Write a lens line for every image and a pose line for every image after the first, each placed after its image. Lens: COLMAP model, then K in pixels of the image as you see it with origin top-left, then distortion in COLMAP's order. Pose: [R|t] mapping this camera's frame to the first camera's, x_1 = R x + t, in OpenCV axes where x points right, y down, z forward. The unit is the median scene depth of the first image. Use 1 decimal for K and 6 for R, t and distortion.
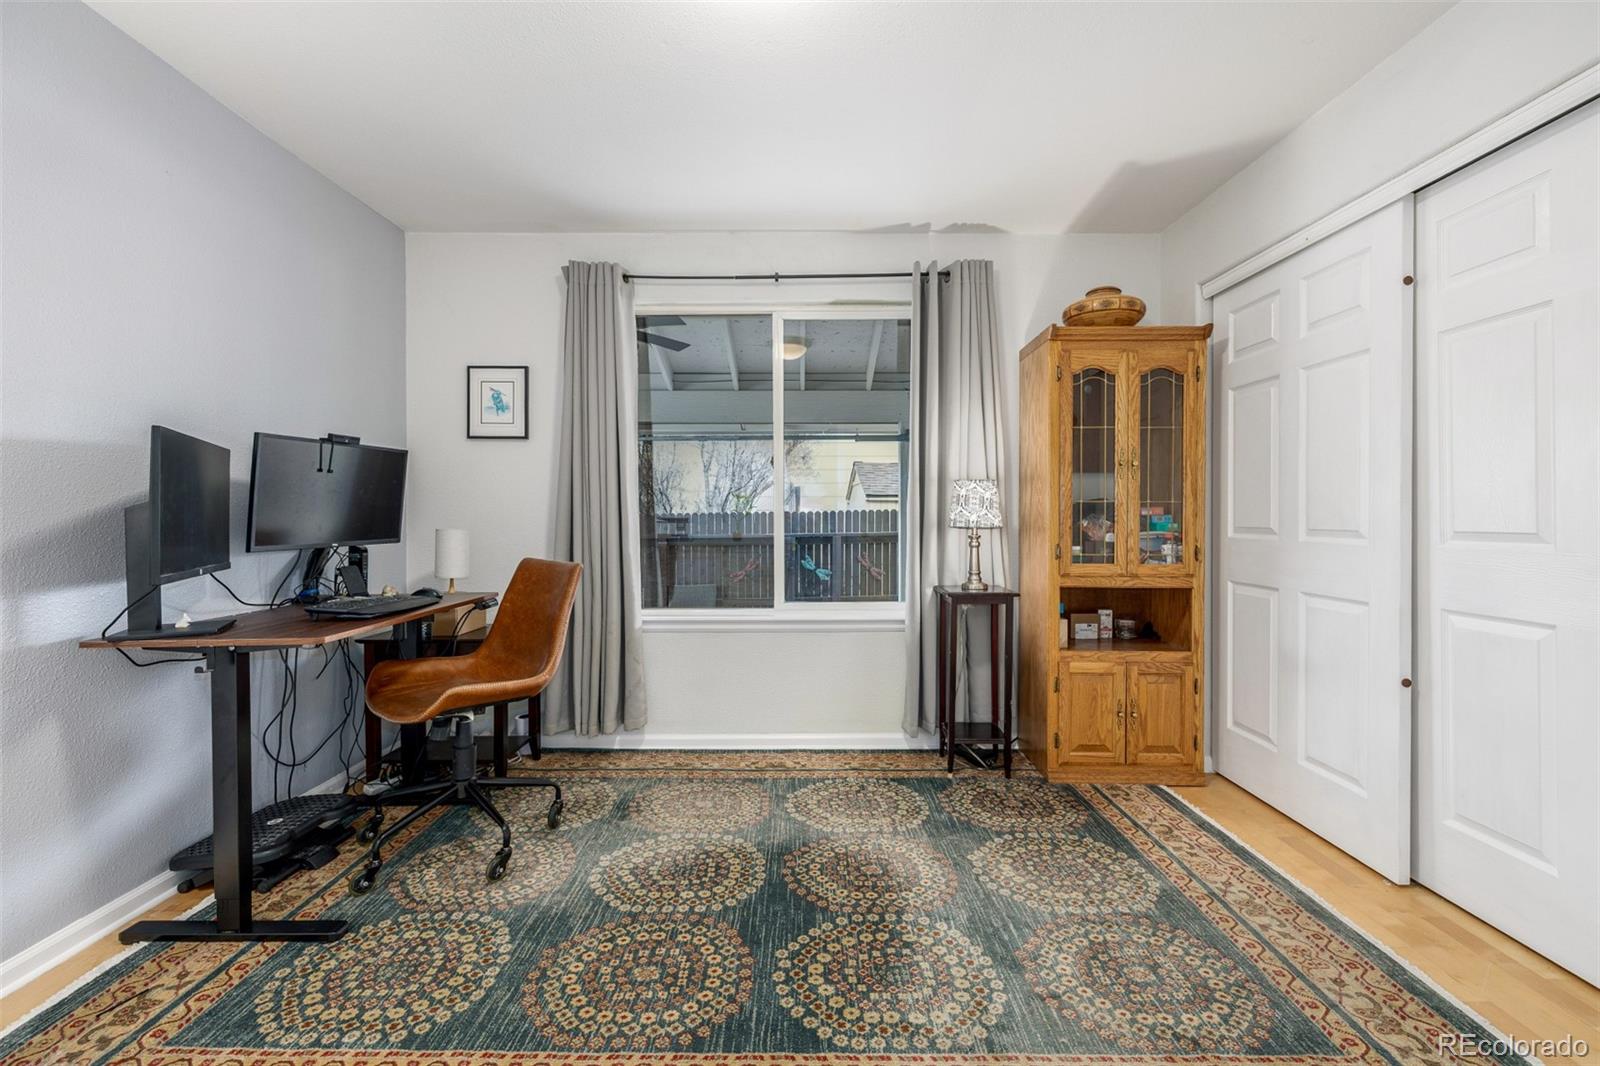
lens RADIAL K [[673.6, 0, 795.6], [0, 673.6, 533.3], [0, 0, 1]] dist [0.000497, 0.000161]
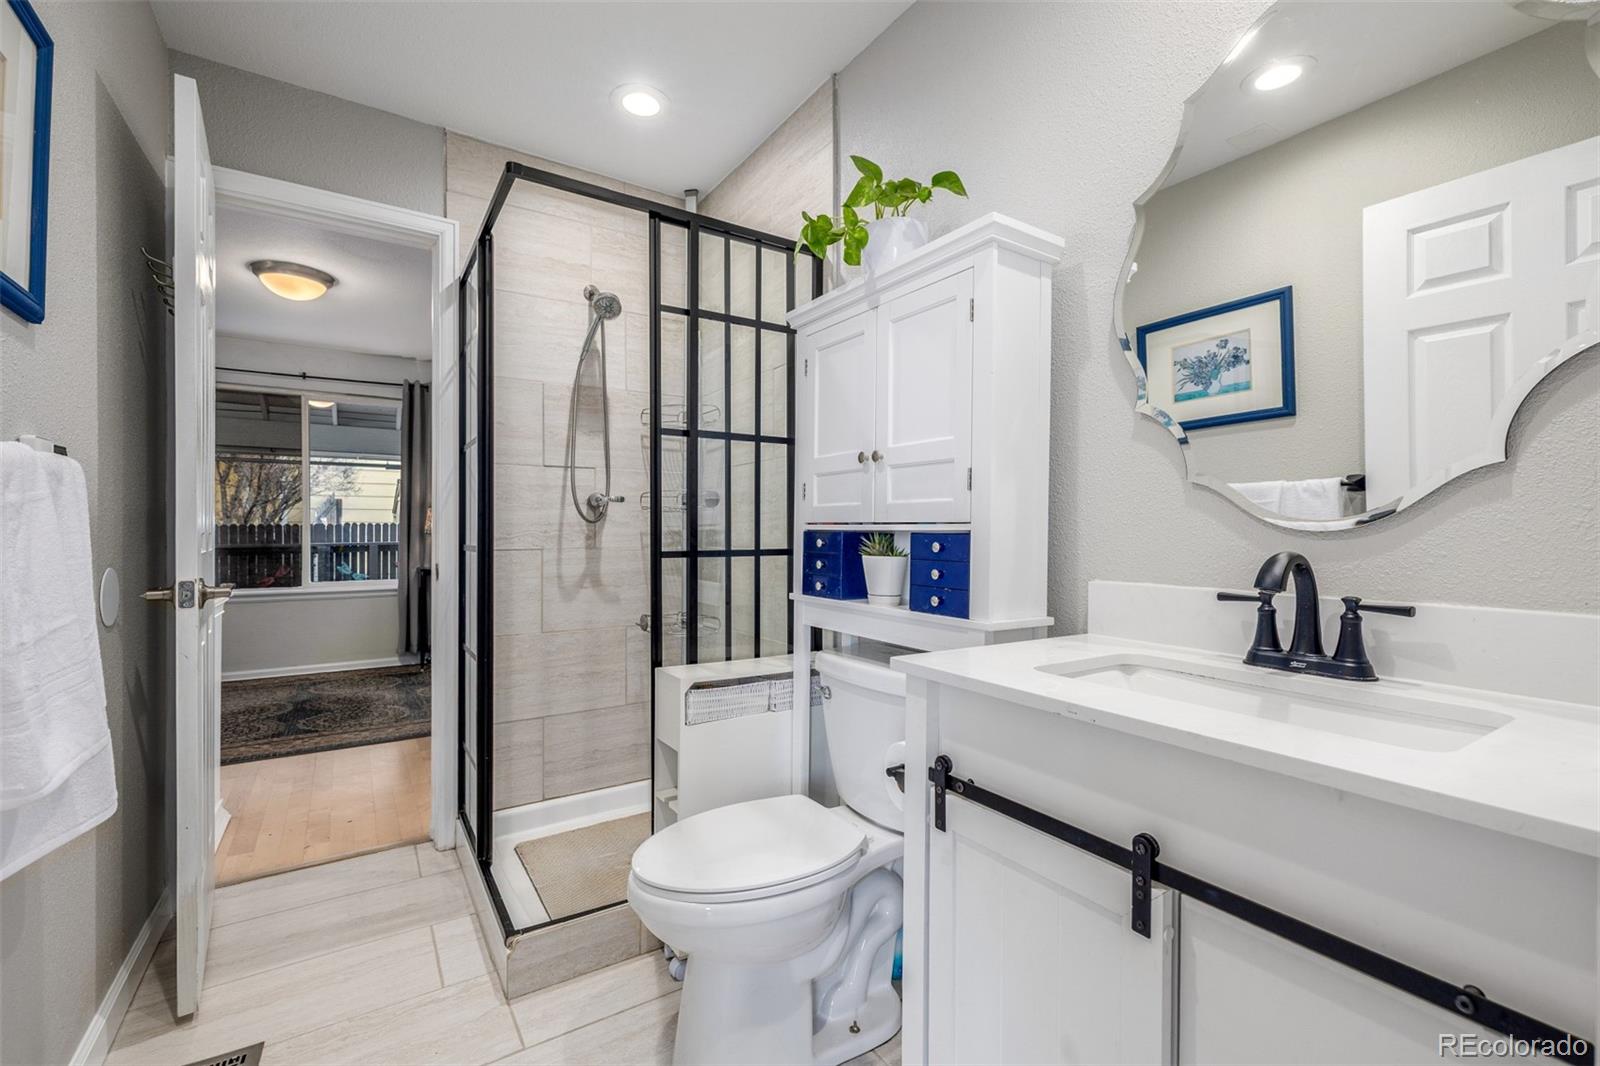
lens RADIAL K [[673.6, 0, 795.6], [0, 673.6, 533.3], [0, 0, 1]] dist [0.000497, 0.000161]
pose [[0.831837, -0.000214, 0.555019, 0.069688], [0.011626, 0.999787, -0.017040, 0.039334], [-0.554898, 0.020627, 0.831663, -1.214636]]
